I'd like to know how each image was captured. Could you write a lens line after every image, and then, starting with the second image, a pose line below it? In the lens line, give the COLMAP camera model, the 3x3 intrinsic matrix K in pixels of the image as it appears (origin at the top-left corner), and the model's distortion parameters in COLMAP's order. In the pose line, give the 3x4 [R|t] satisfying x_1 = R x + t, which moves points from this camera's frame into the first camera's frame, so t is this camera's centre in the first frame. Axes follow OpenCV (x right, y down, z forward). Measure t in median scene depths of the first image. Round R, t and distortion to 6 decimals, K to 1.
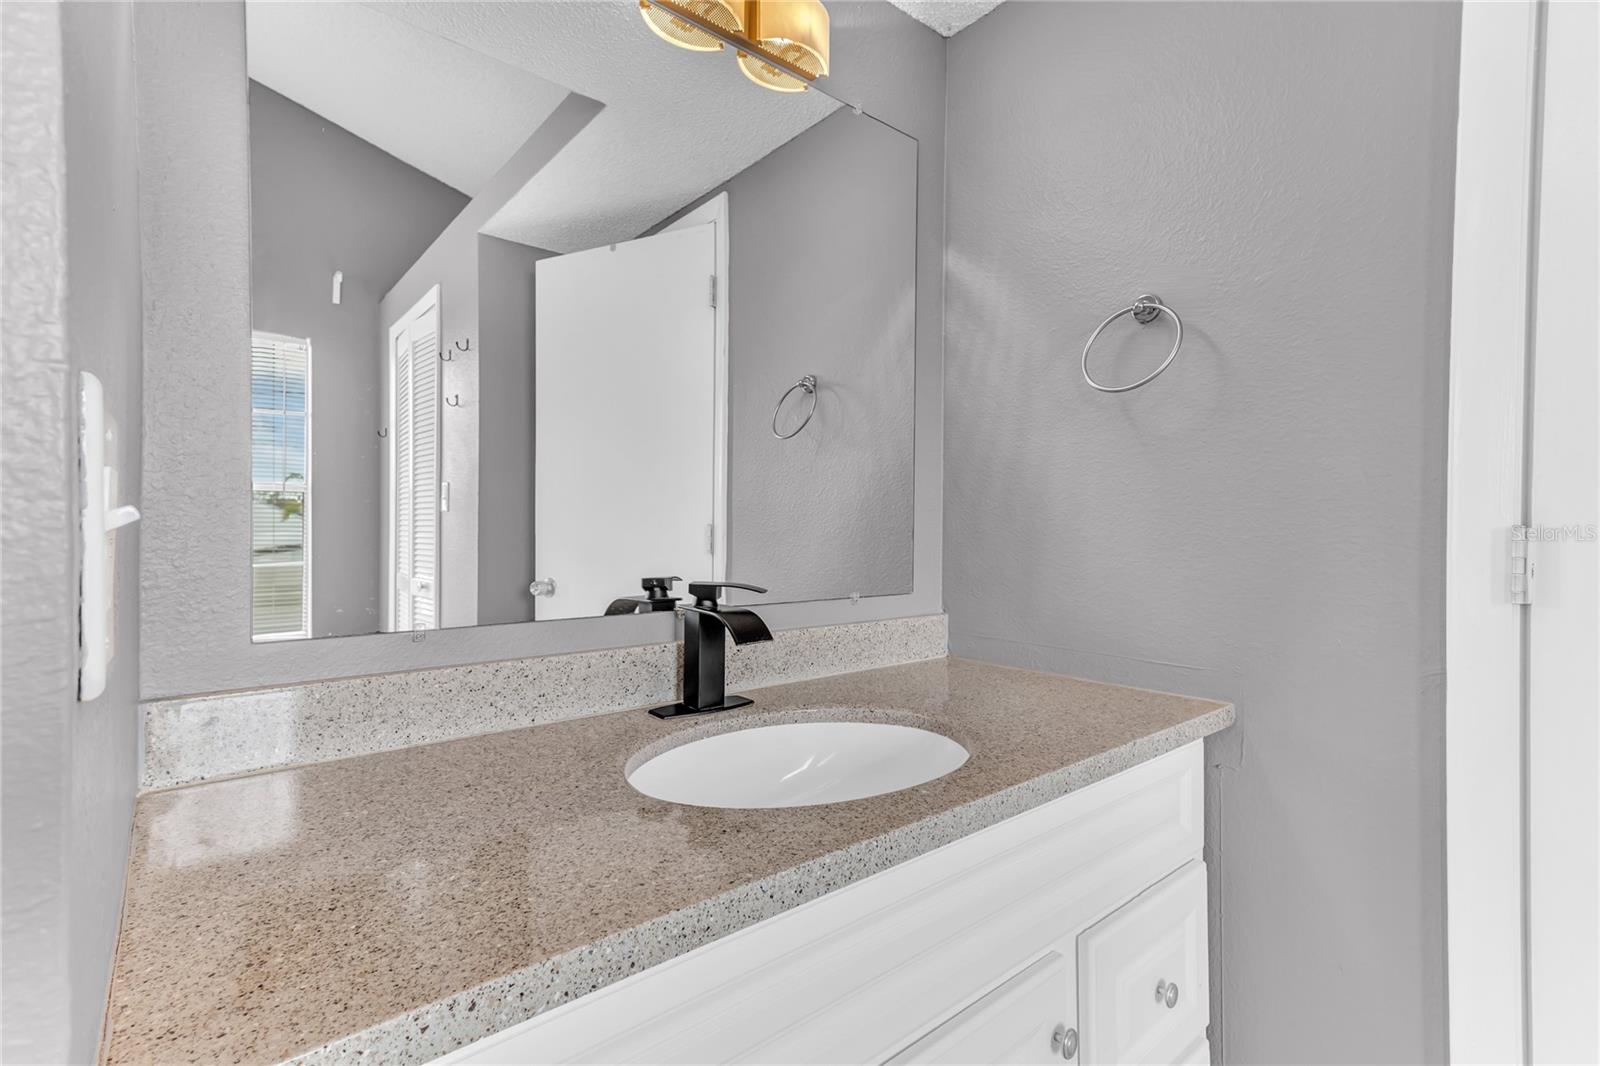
lens RADIAL K [[742.2, 0, 800.0], [0, 742.2, 533.0], [0, 0, 1]] dist [0.006016, 0.000036]
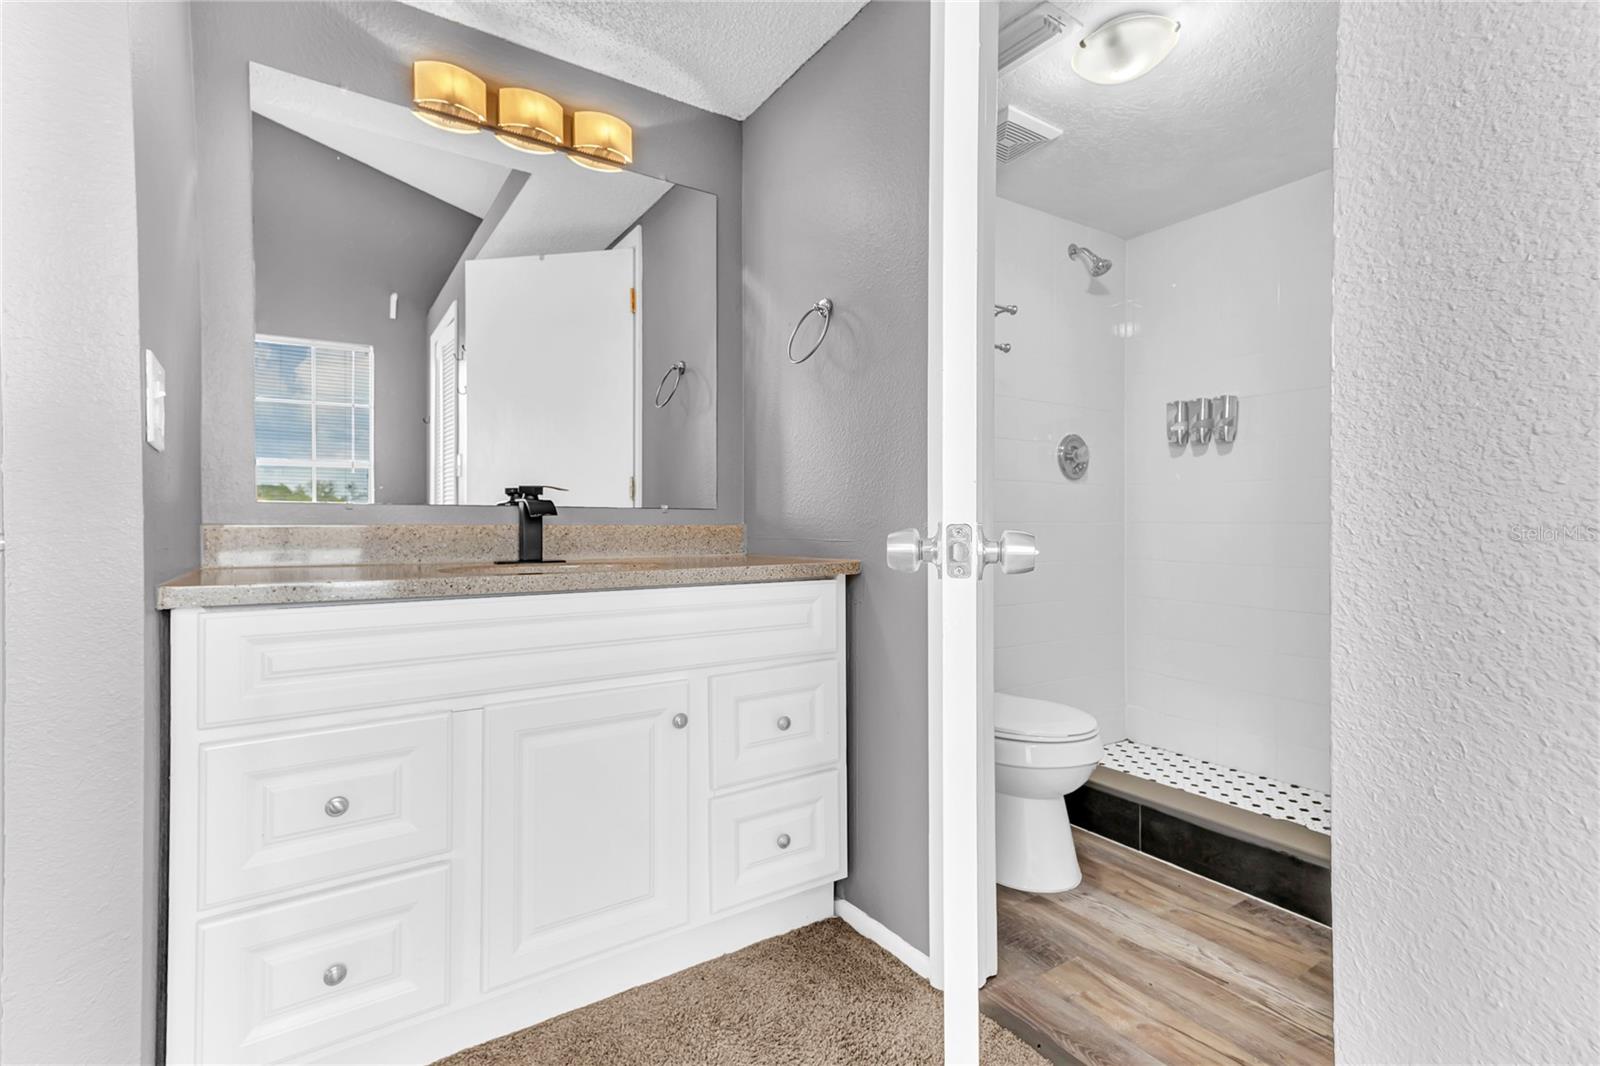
lens RADIAL K [[734.0, 0, 778.5], [0, 734.0, 514.1], [0, 0, 1]] dist [0.002672, 0.026316]
pose [[0.992801, -0.005310, -0.119661, 0.438013], [0.003402, 0.999864, -0.016146, 0.114292], [0.119730, 0.015623, 0.992684, -0.388372]]
